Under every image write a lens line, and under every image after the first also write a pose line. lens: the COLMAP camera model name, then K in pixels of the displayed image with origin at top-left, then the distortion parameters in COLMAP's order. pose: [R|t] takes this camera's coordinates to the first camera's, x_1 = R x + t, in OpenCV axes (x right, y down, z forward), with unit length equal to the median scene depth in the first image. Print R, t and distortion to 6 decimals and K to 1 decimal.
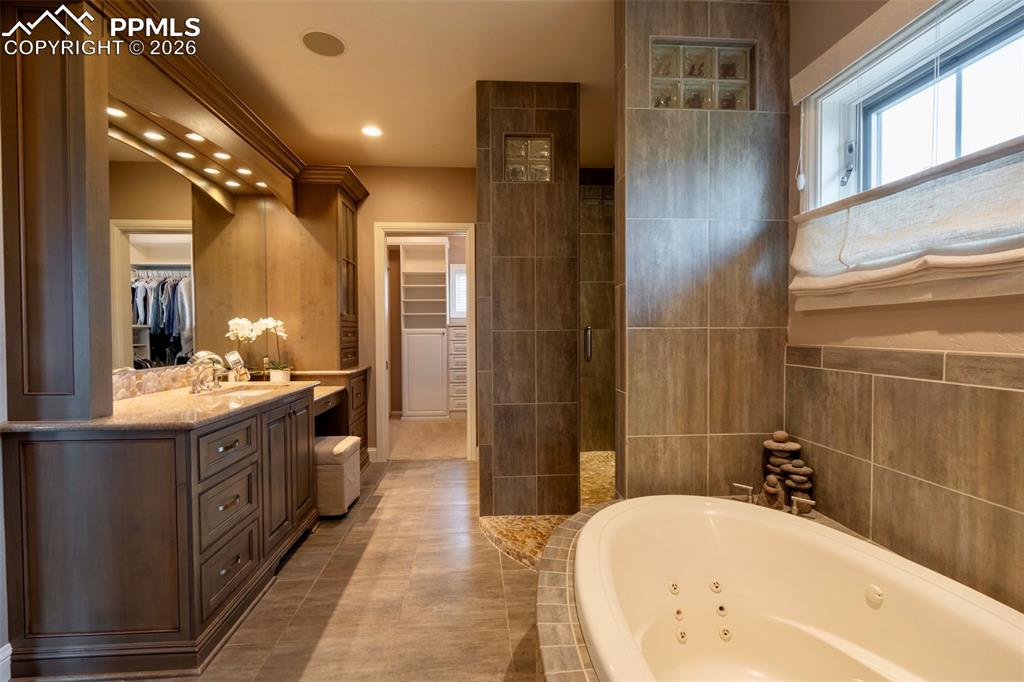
lens RADIAL K [[454.0, 0, 505.4], [0, 454.0, 337.5], [0, 0, 1]] dist [0.001343, 0.000012]
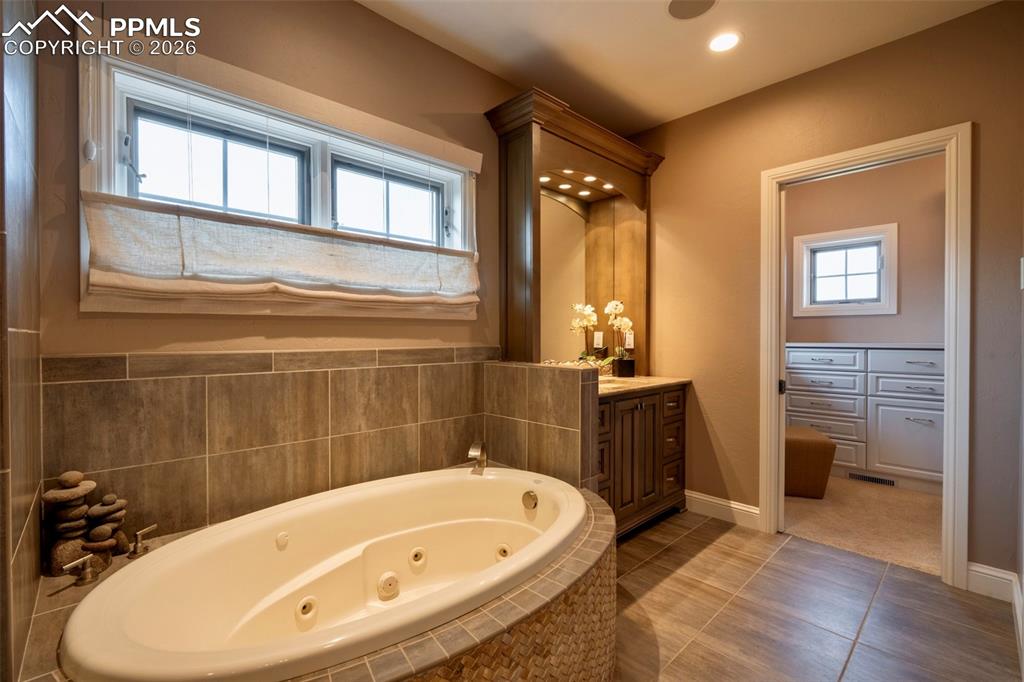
lens RADIAL K [[454.0, 0, 504.5], [0, 454.0, 343.2], [0, 0, 1]] dist [0.001343, 0.000012]
pose [[-0.629788, -0.002661, 0.776762, -0.540975], [0.018421, 0.999662, 0.018360, -0.005764], [-0.776549, 0.025871, -0.629526, 1.193527]]
